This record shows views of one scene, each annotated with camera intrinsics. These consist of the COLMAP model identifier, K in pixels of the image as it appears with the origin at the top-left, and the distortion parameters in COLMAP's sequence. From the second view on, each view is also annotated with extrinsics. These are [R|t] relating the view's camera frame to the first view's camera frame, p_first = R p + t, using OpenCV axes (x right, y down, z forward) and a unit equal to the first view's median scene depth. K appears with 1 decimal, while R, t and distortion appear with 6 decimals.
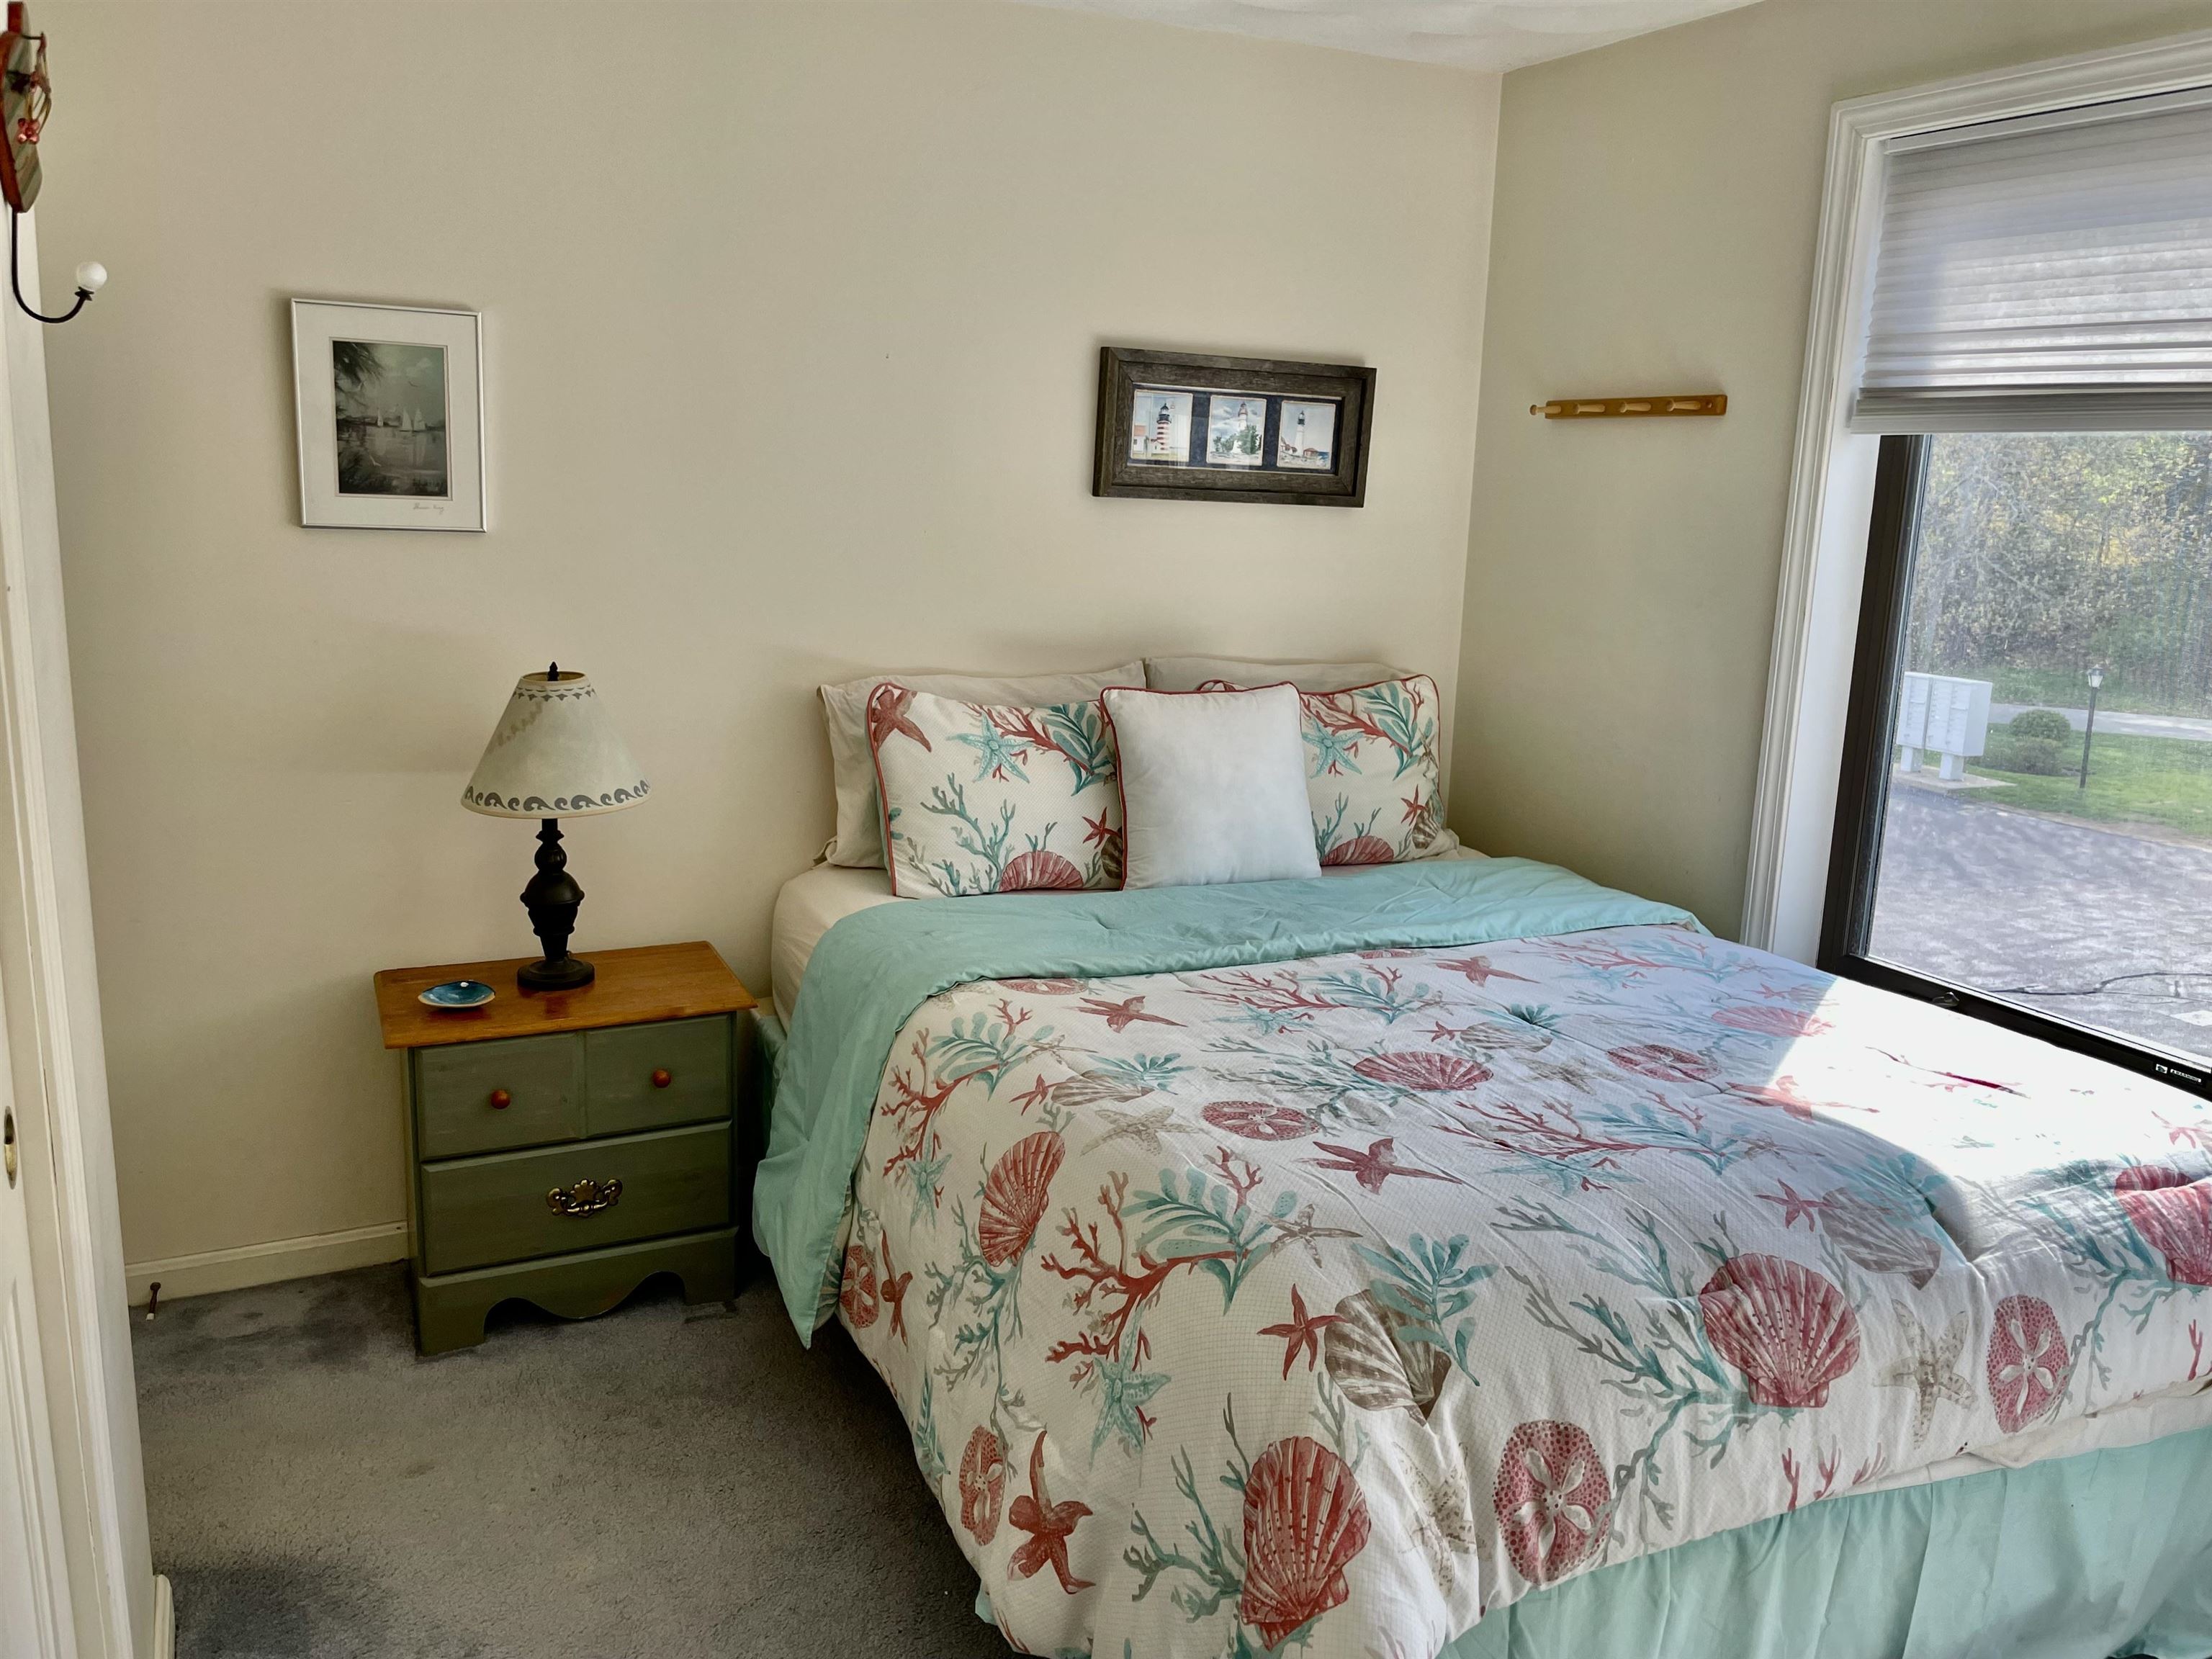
lens RADIAL K [[1687.6, 0, 1098.7], [0, 1687.6, 831.3], [0, 0, 1]] dist [0.066171, -0.081626]
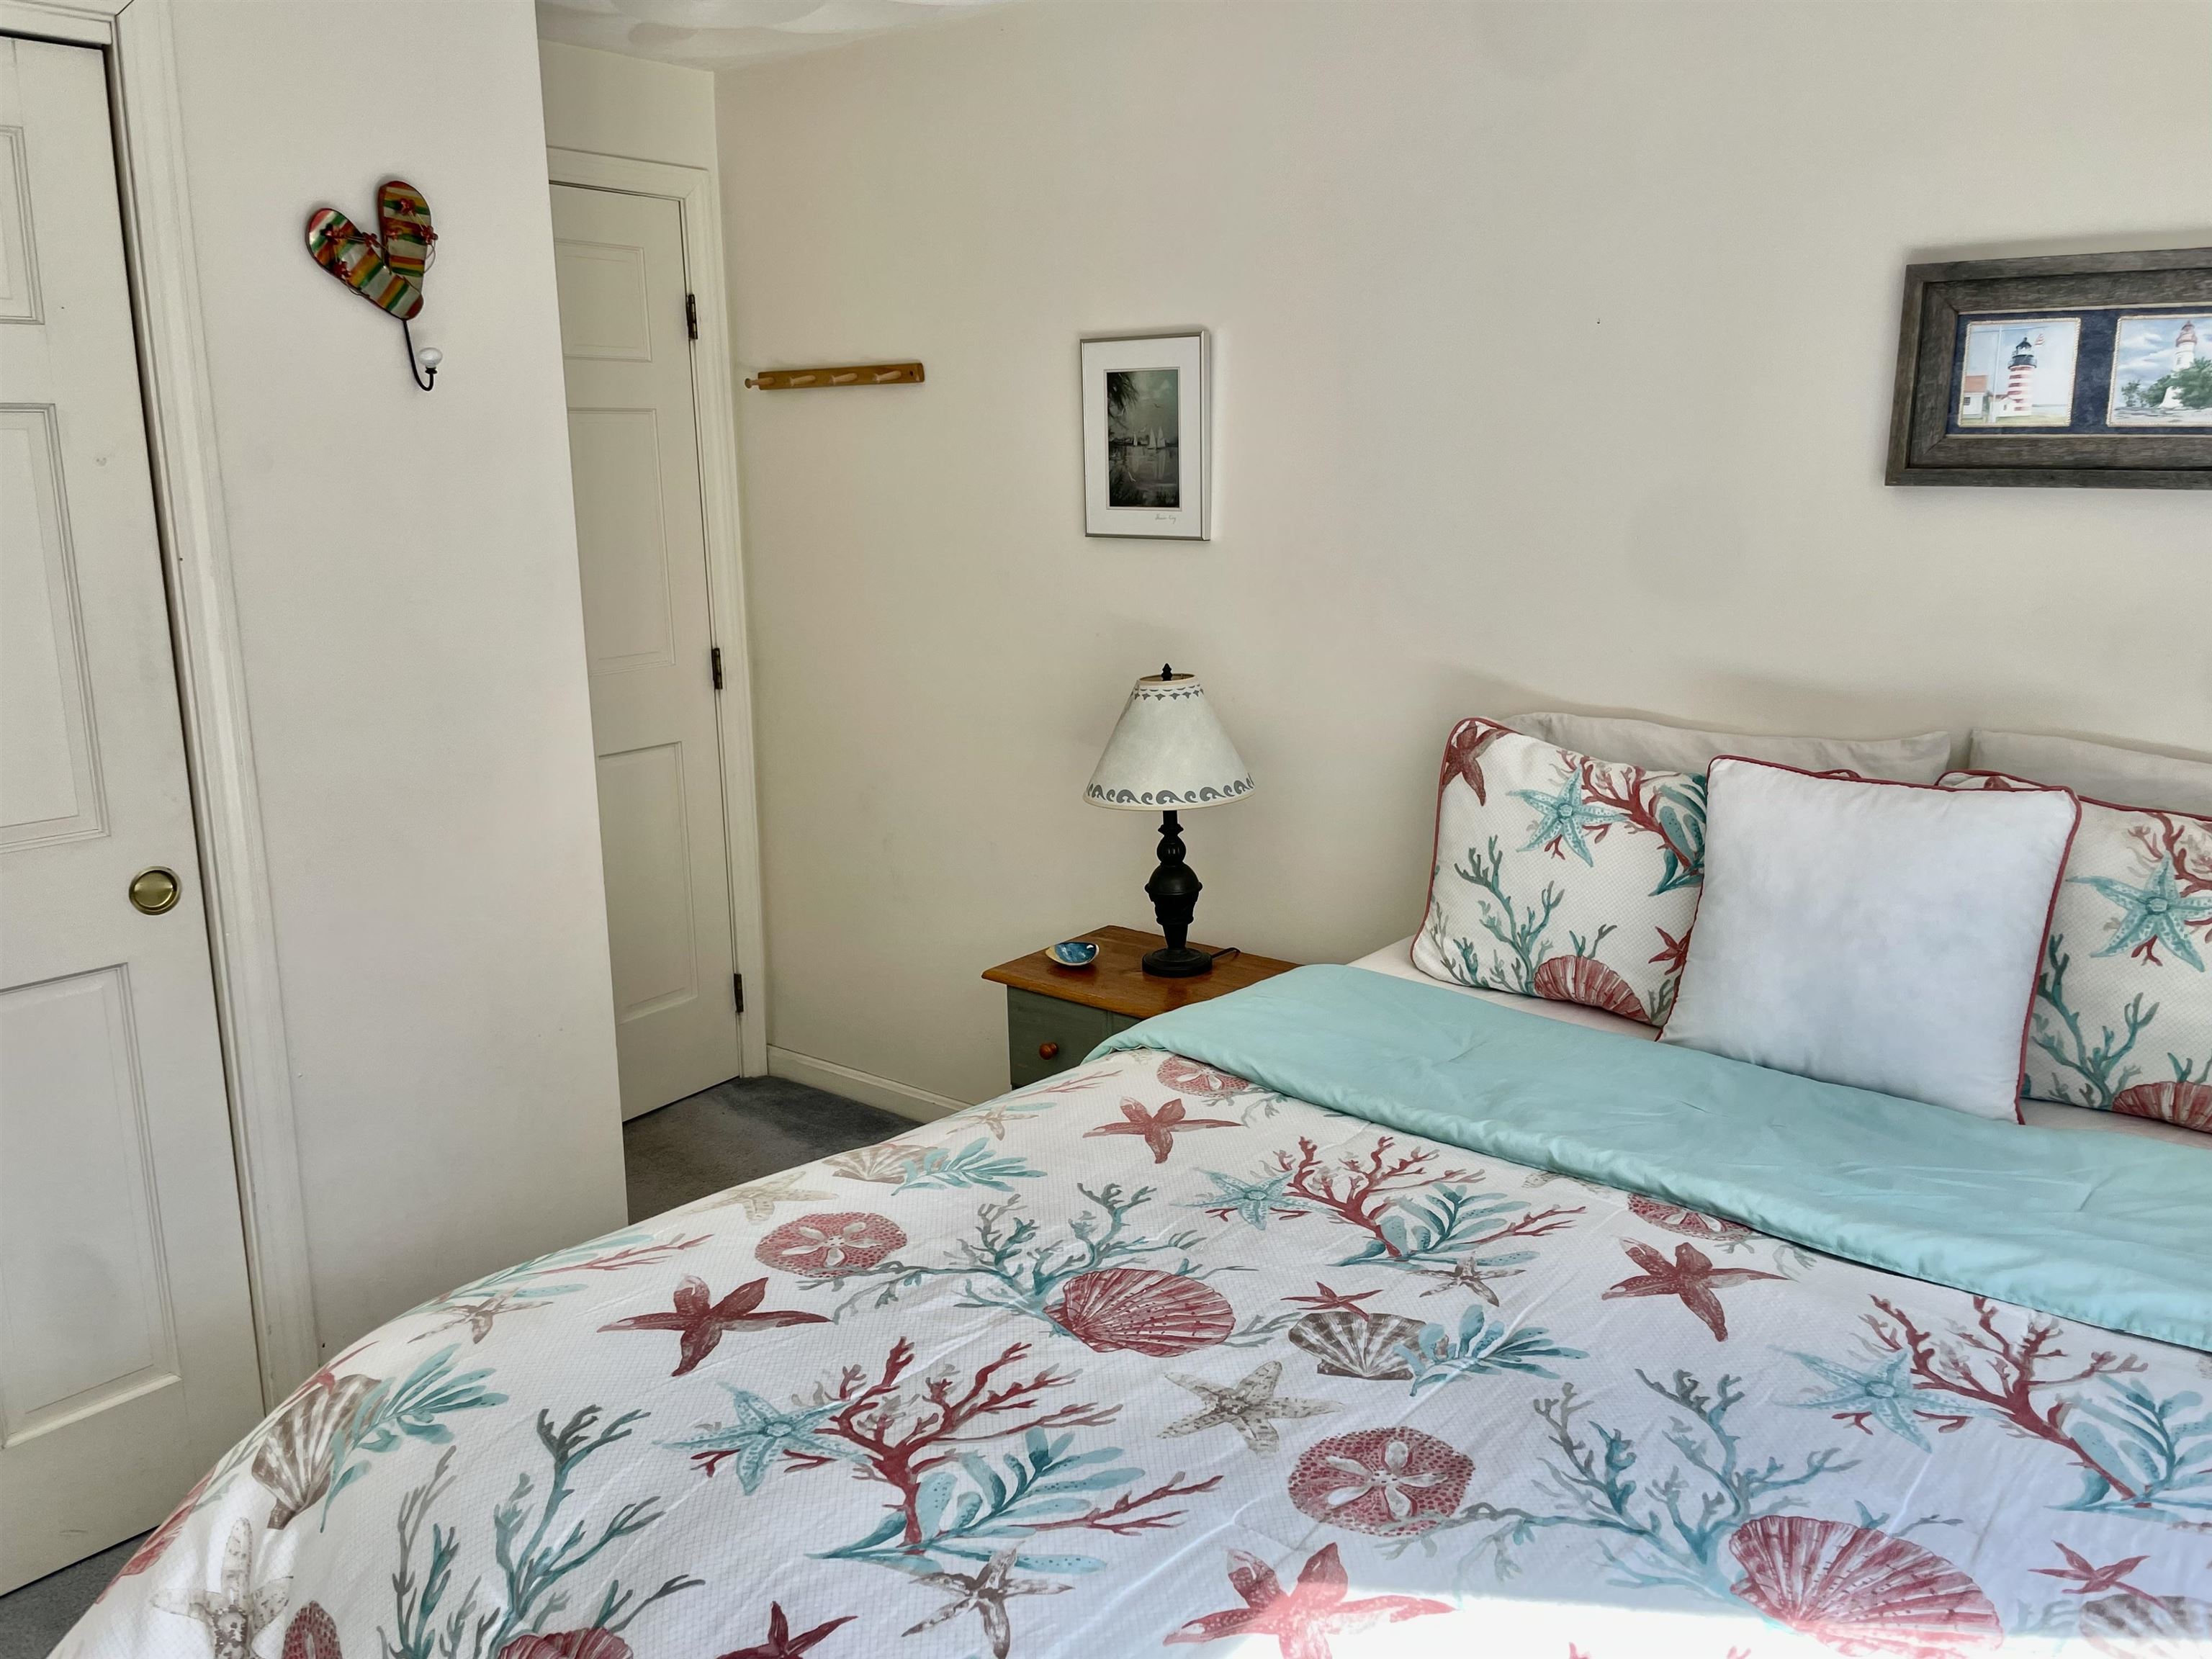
lens RADIAL K [[1687.6, 0, 1095.9], [0, 1687.6, 829.7], [0, 0, 1]] dist [0.066171, -0.081626]
pose [[0.428086, 0.152917, -0.890707, 0.601268], [-0.163815, 0.982384, 0.089924, -0.085761], [0.888767, 0.107416, 0.445595, 0.511686]]
